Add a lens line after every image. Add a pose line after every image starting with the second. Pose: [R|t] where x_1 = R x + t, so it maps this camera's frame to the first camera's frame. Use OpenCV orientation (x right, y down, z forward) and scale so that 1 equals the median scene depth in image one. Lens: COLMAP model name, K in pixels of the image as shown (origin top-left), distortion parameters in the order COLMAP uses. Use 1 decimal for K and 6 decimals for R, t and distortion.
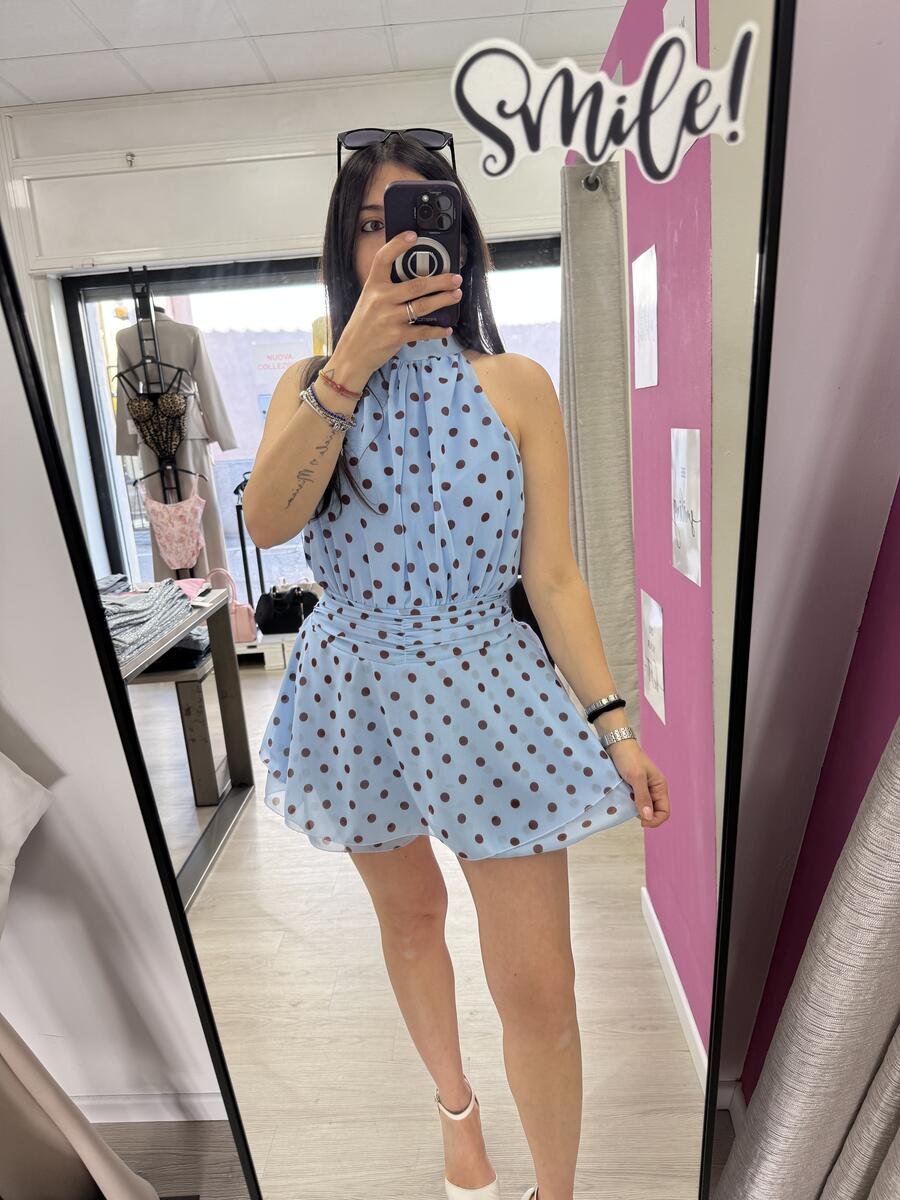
lens RADIAL K [[845.3, 0, 454.1], [0, 845.3, 603.0], [0, 0, 1]] dist [0.085128, -0.145215]
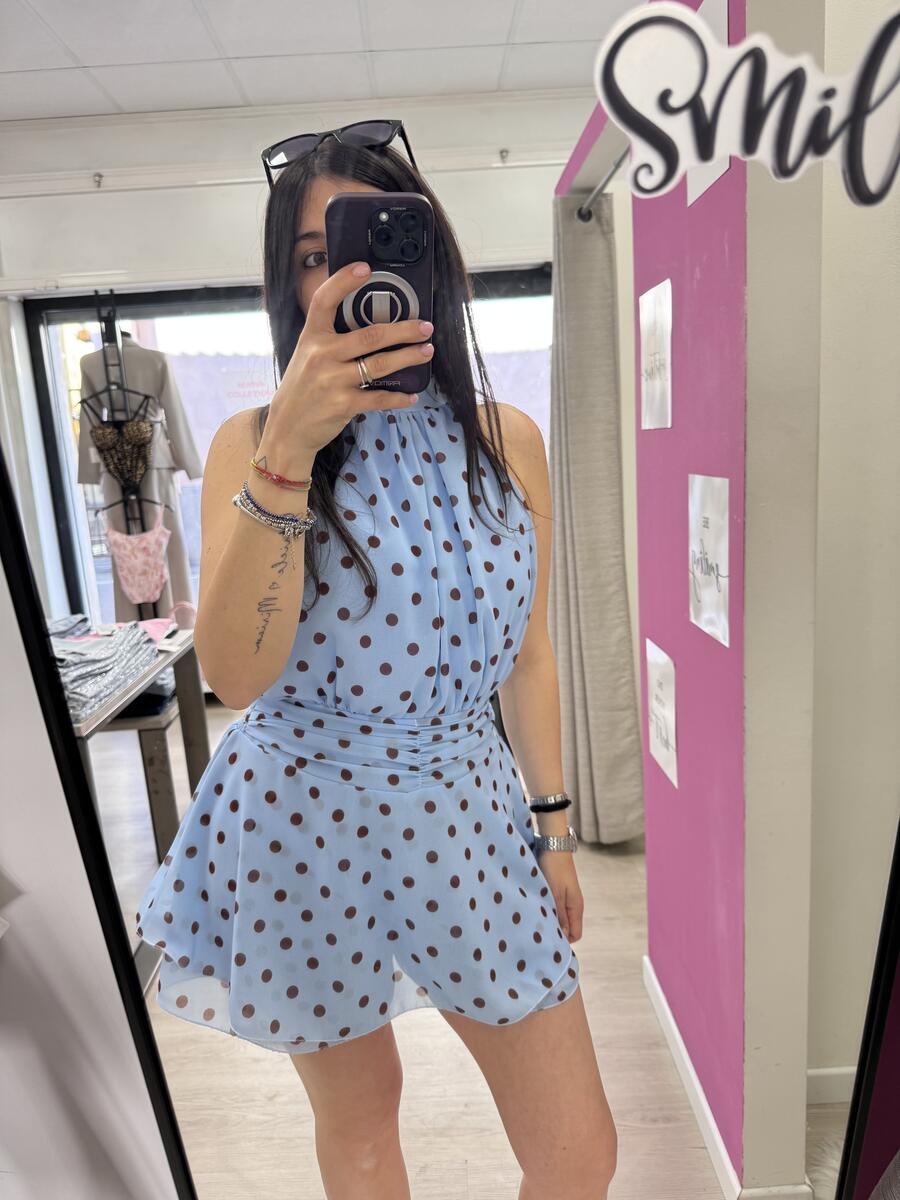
lens RADIAL K [[858.0, 0, 454.3], [0, 858.0, 601.0], [0, 0, 1]] dist [0.038066, -0.071970]
pose [[0.999194, 0.003914, 0.039956, -0.021130], [-0.002579, 0.999438, -0.033414, -0.018986], [-0.040064, 0.033285, 0.998643, 0.042862]]
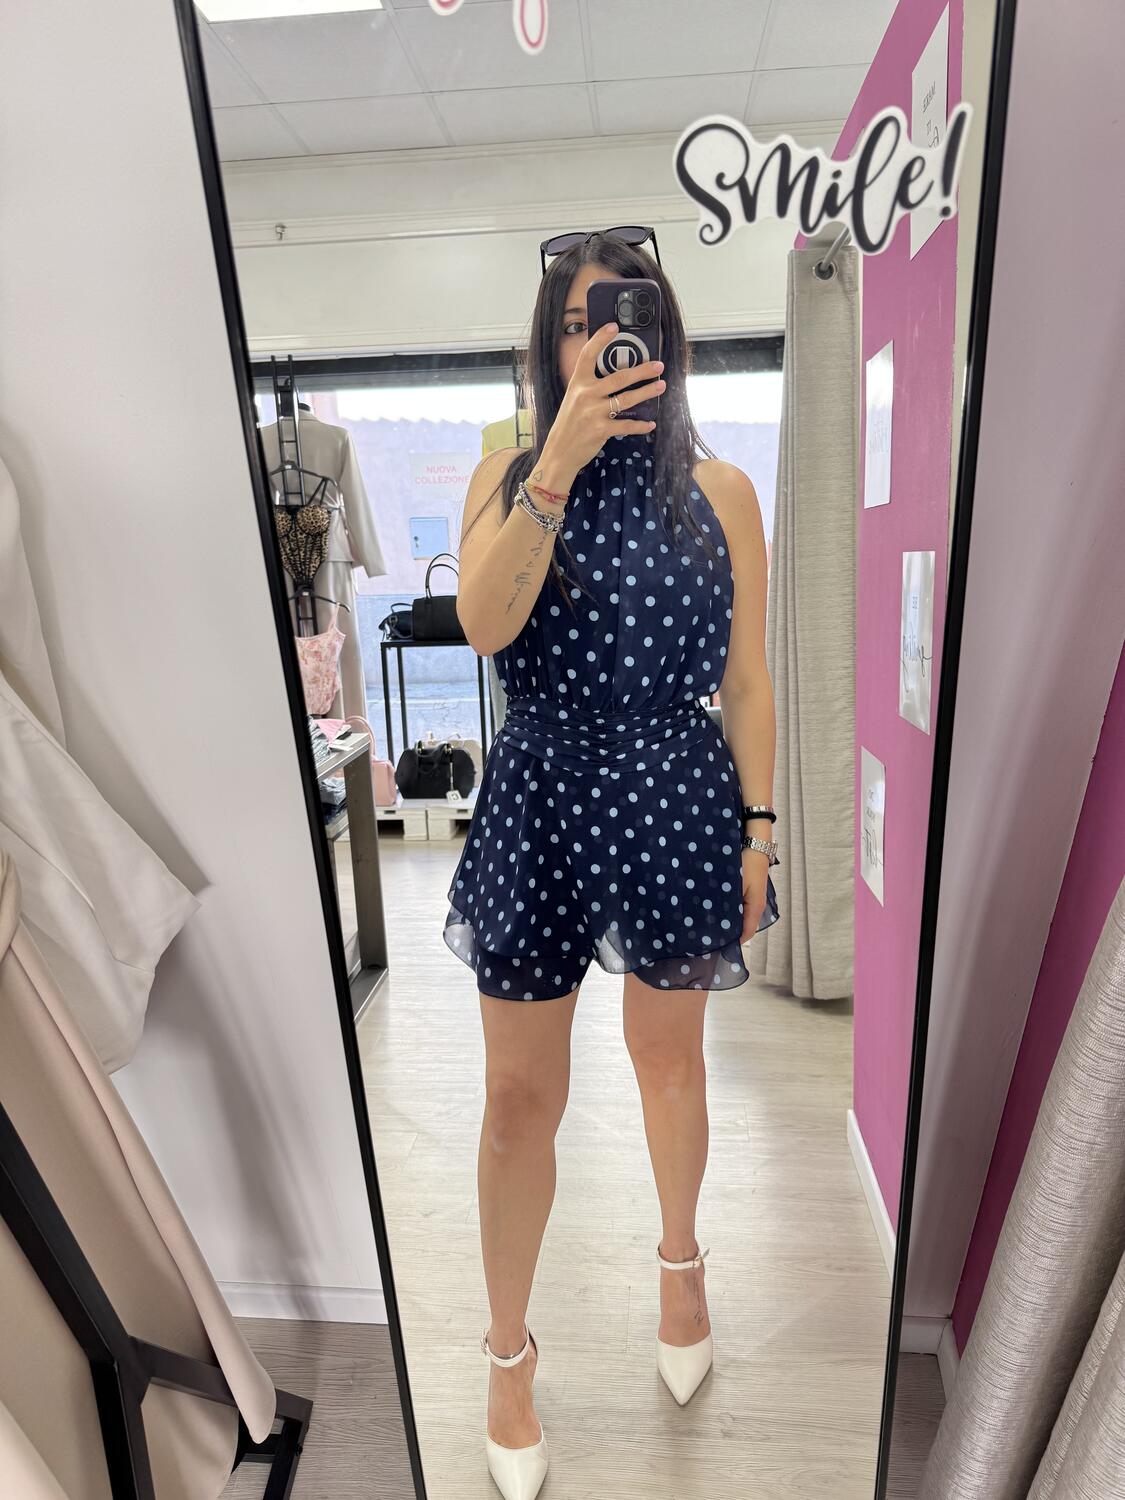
lens RADIAL K [[1047.7, 0, 572.9], [0, 1047.7, 752.0], [0, 0, 1]] dist [0.085189, -0.131623]
pose [[0.997067, 0.049216, -0.058604, -0.001783], [-0.050933, 0.998305, -0.028171, 0.023105], [0.057119, 0.031073, 0.997884, -0.039540]]
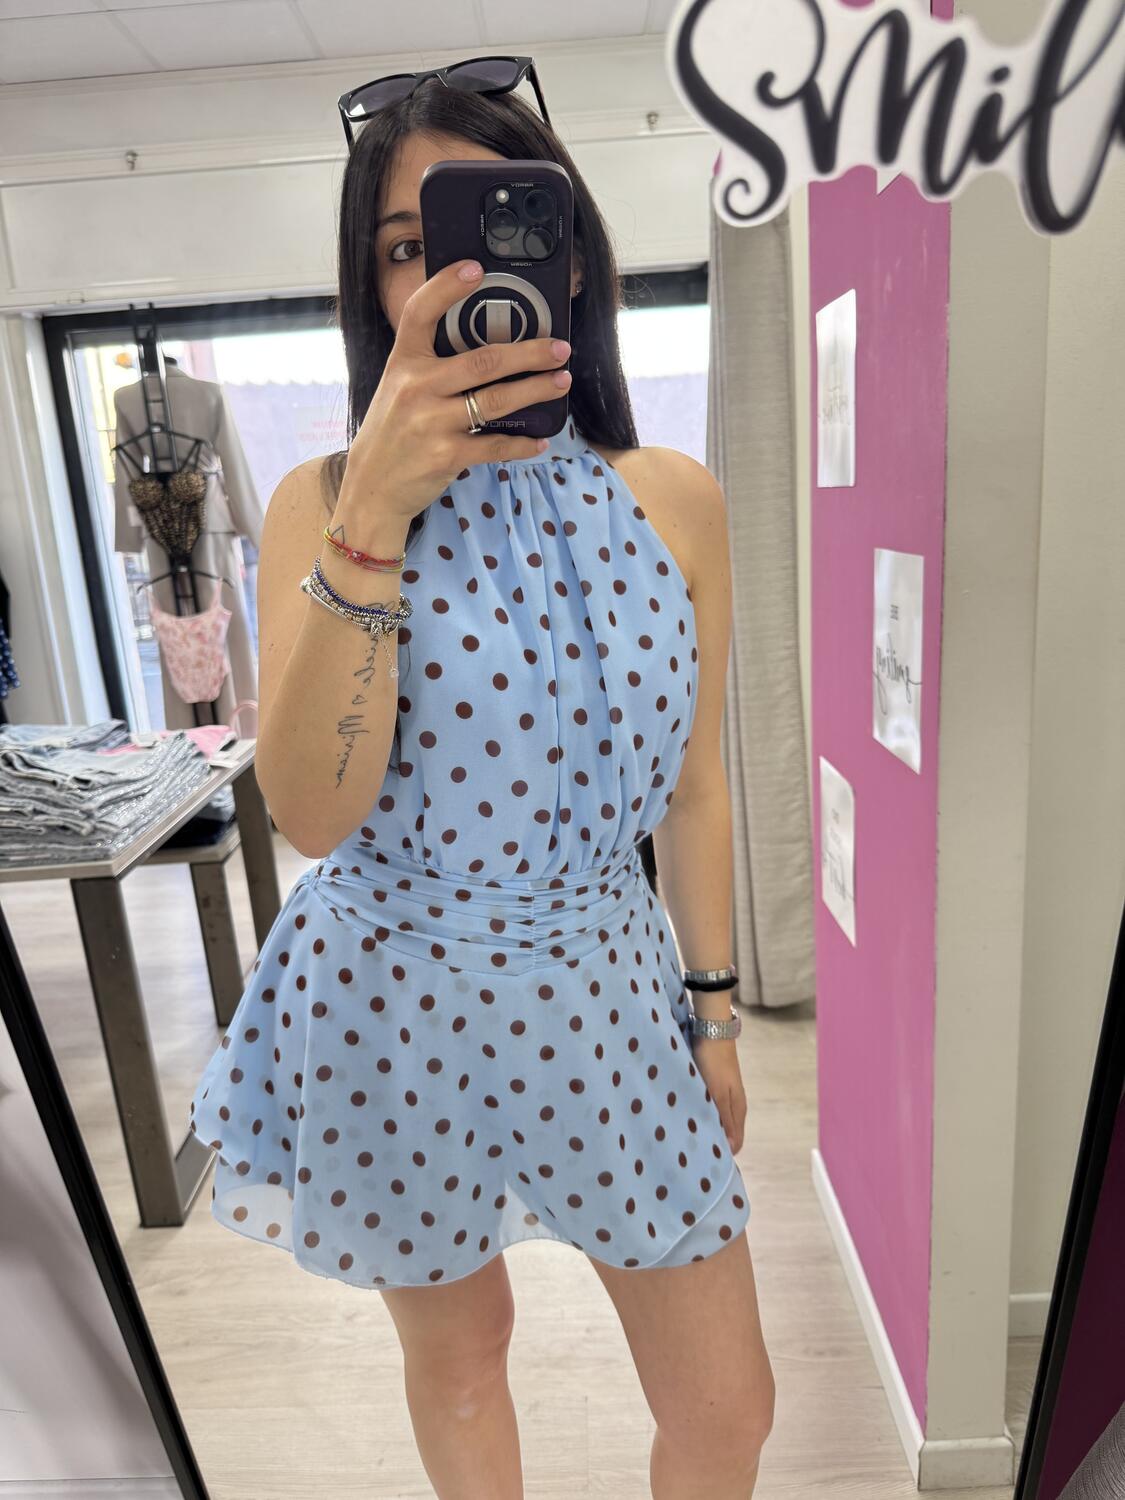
lens RADIAL K [[1072.6, 0, 564.6], [0, 1072.6, 755.7], [0, 0, 1]] dist [0.048767, -0.086607]
pose [[0.999902, 0.004367, 0.013303, -0.010089], [-0.004675, 0.999720, 0.023196, -0.027698], [-0.013198, -0.023256, 0.999642, 0.050093]]
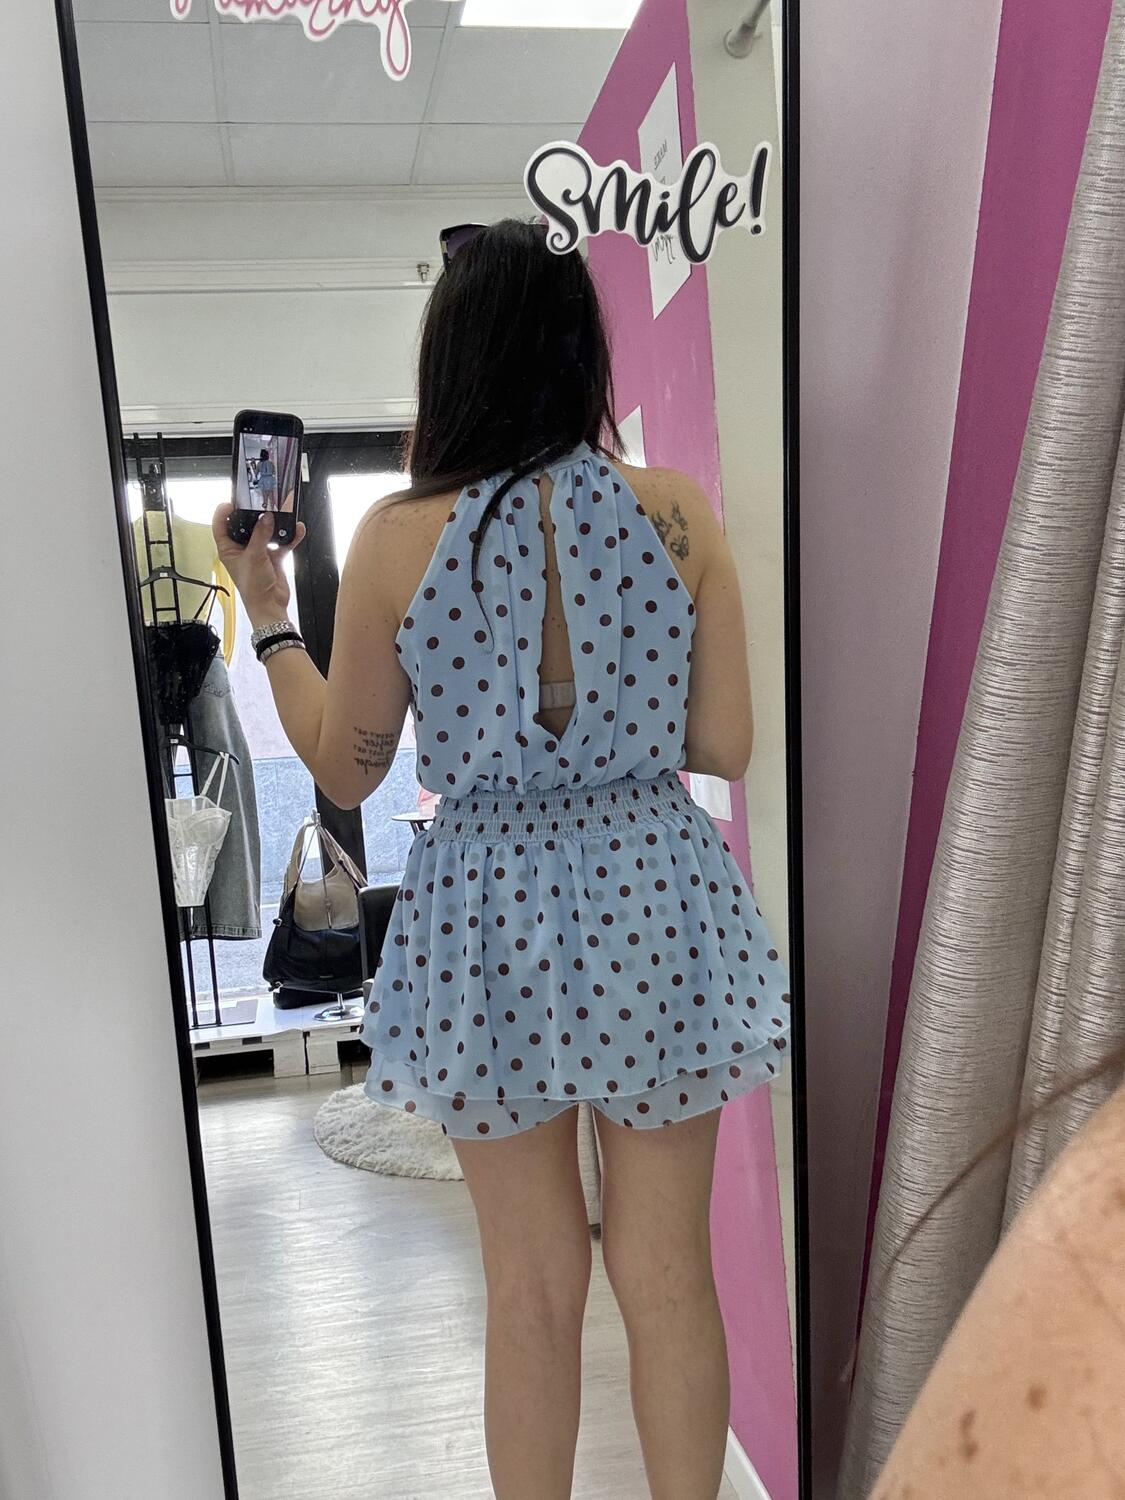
lens RADIAL K [[1436.8, 0, 565.8], [0, 1436.8, 744.3], [0, 0, 1]] dist [0.136463, -0.234645]
pose [[0.982064, -0.009505, 0.188310, -0.047132], [0.047213, 0.979308, -0.196792, 0.079308], [-0.182543, 0.202153, 0.962191, -0.110808]]
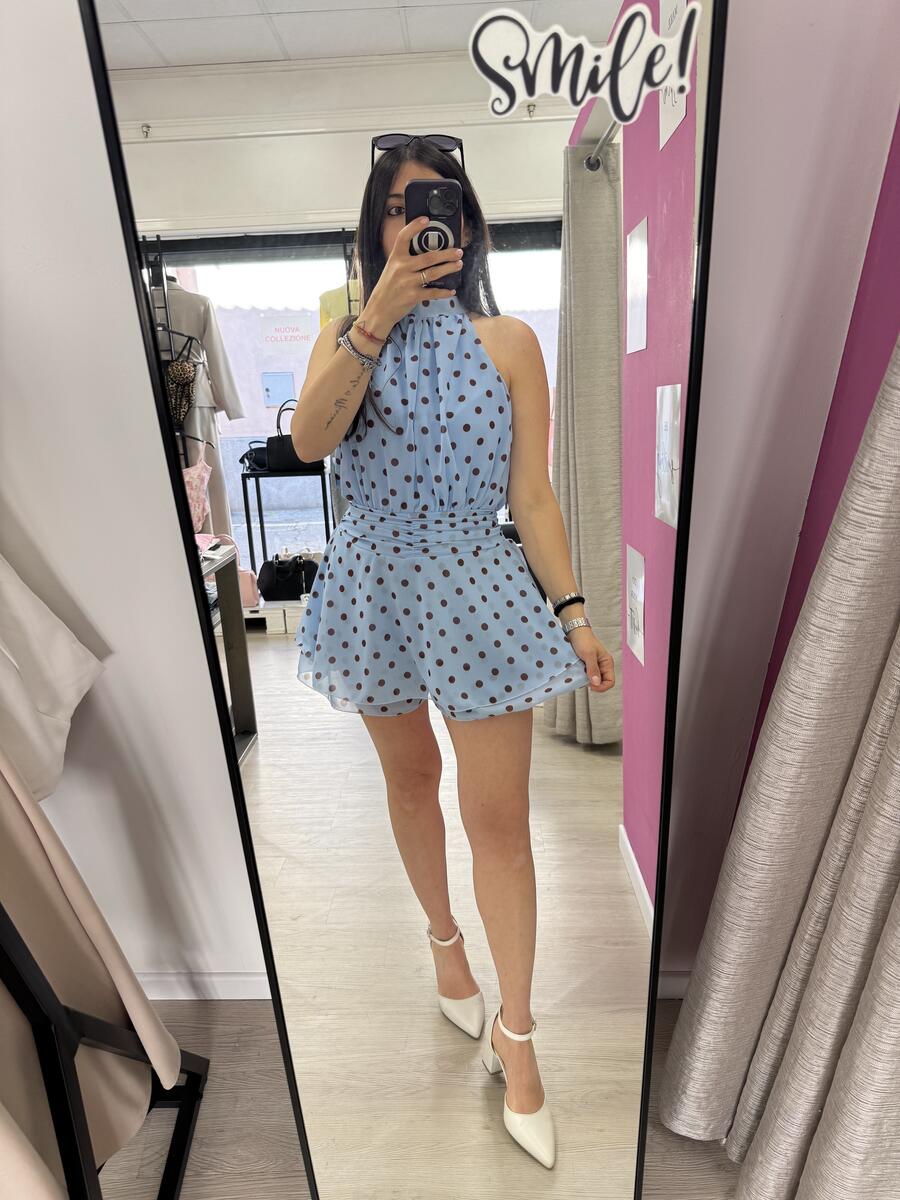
lens RADIAL K [[838.2, 0, 458.3], [0, 838.2, 601.6], [0, 0, 1]] dist [0.085189, -0.131623]
pose [[0.999578, 0.027044, 0.010603, -0.001465], [-0.027188, 0.999537, 0.013631, 0.034152], [-0.010229, -0.013914, 0.999851, -0.045740]]
